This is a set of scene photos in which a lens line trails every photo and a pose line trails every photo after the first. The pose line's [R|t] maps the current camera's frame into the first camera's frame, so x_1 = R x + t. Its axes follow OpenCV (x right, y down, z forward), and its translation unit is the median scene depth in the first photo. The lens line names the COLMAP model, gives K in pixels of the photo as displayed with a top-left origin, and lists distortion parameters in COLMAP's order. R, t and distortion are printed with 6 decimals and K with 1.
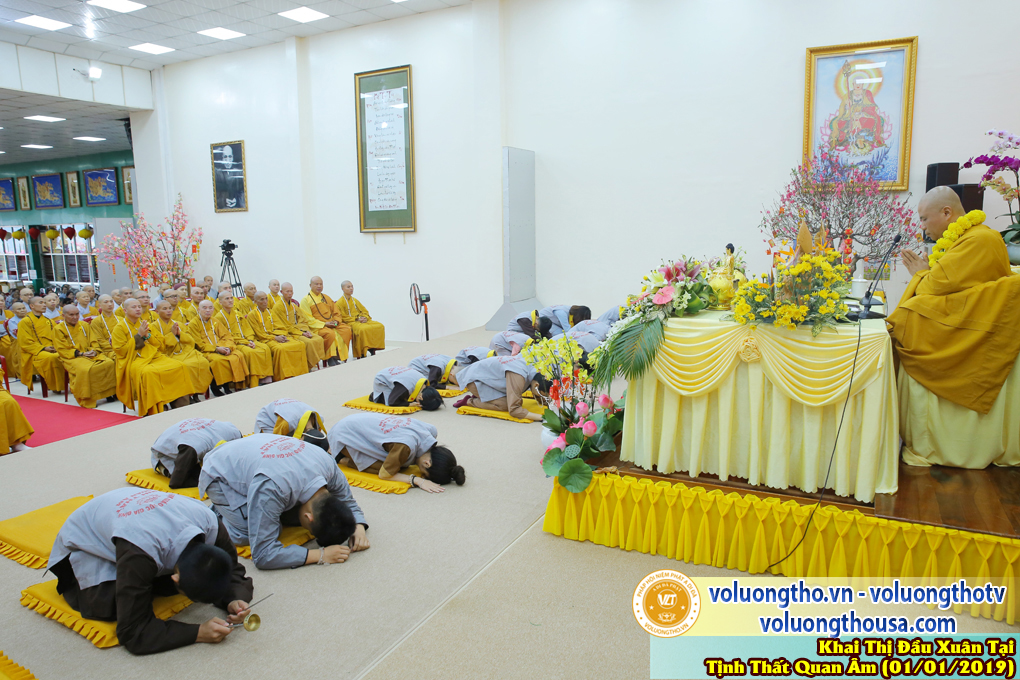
lens RADIAL K [[701.1, 0, 508.2], [0, 701.1, 335.8], [0, 0, 1]] dist [-0.112271, 0.091318]
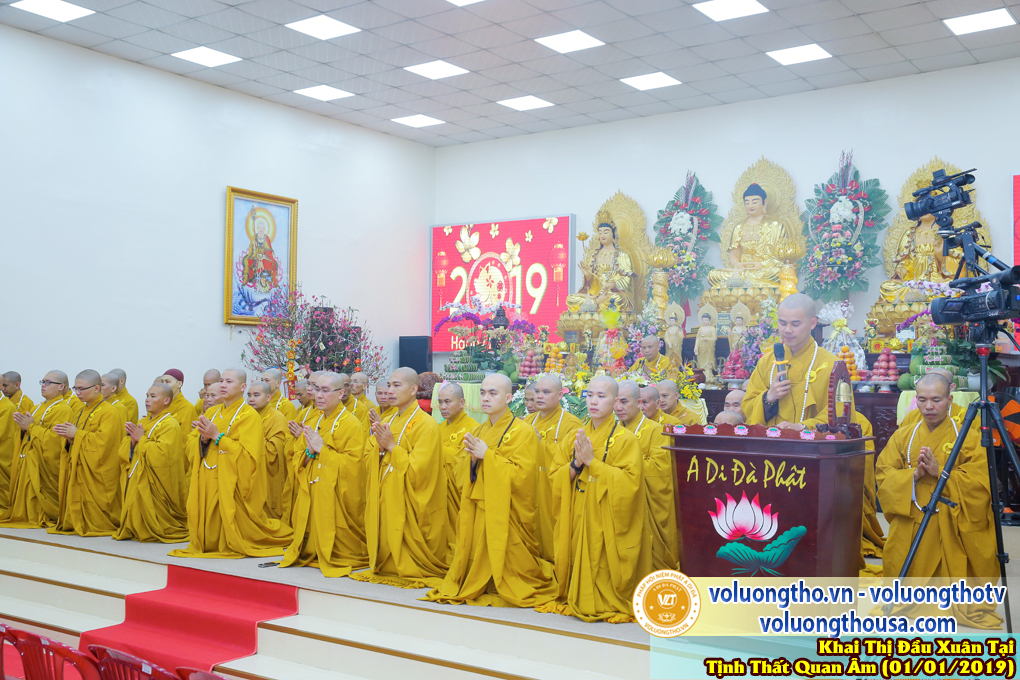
lens RADIAL K [[1092.4, 0, 508.4], [0, 1092.4, 340.0], [0, 0, 1]] dist [0.009497, -0.003949]
pose [[0.142296, 0.048457, 0.988637, -1.177110], [0.138214, 0.988043, -0.068321, -0.016863], [-0.980127, 0.146366, 0.133898, 0.400815]]
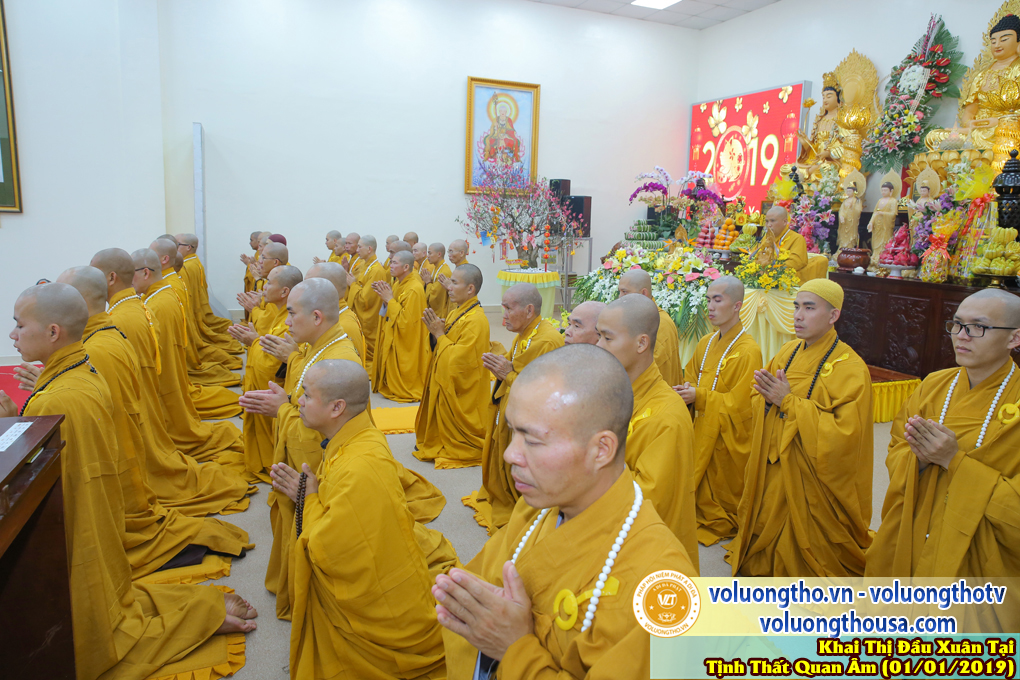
lens RADIAL K [[701.1, 0, 508.2], [0, 701.1, 335.8], [0, 0, 1]] dist [-0.112271, 0.091318]
pose [[0.652261, -0.087926, 0.752878, -0.509854], [0.073362, 0.995909, 0.052752, -0.016278], [-0.754436, 0.020824, 0.656043, 0.140137]]
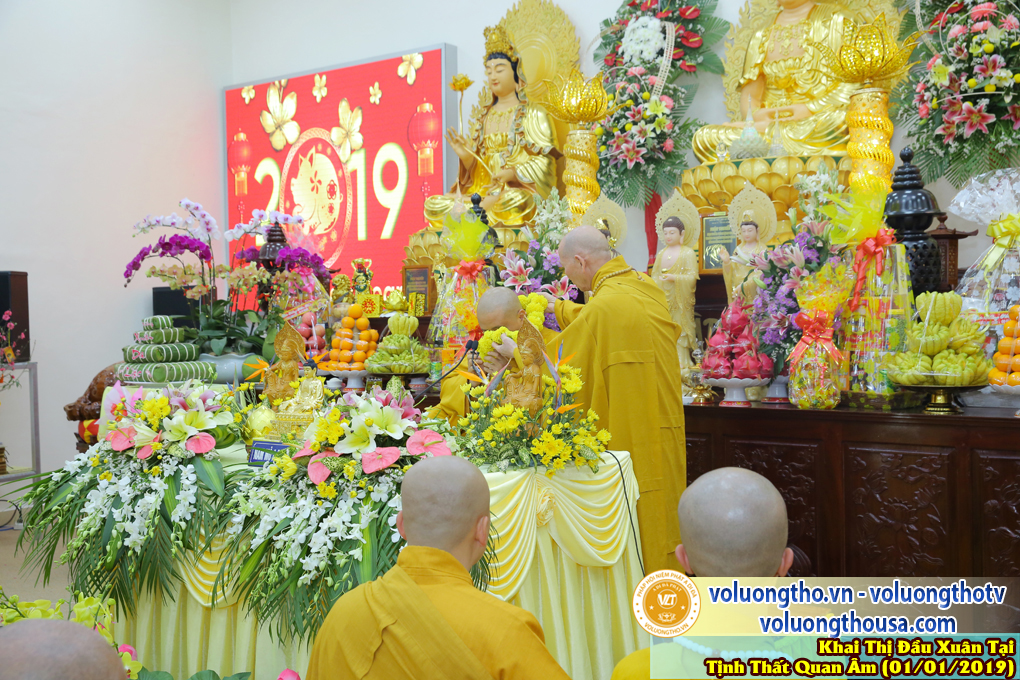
lens RADIAL K [[1168.5, 0, 514.1], [0, 1168.5, 338.6], [0, 0, 1]] dist [0.011533, 0.194905]
pose [[0.184397, -0.004192, 0.982843, -0.304827], [0.163503, 0.986188, -0.026470, -0.046594], [-0.969157, 0.165578, 0.182536, 0.303167]]
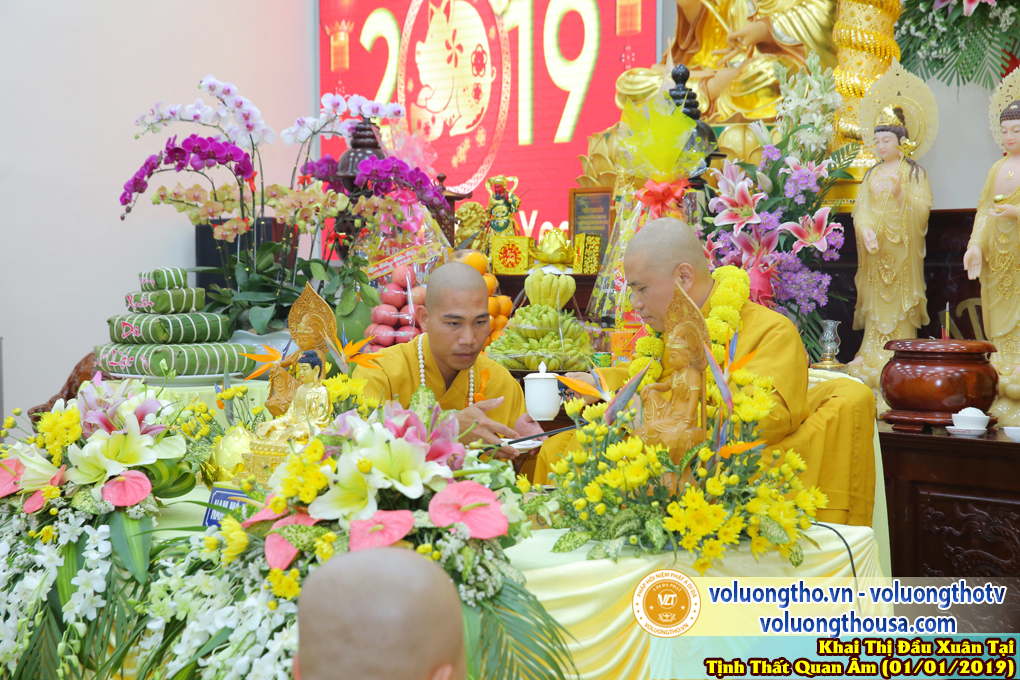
lens RADIAL K [[1894.2, 0, 511.0], [0, 1894.2, 337.3], [0, 0, 1]] dist [0.206220, 0.090327]
pose [[0.356095, -0.016785, 0.934299, -0.258080], [0.140645, 0.989412, -0.035830, -0.044714], [-0.923805, 0.144163, 0.354685, 0.266549]]
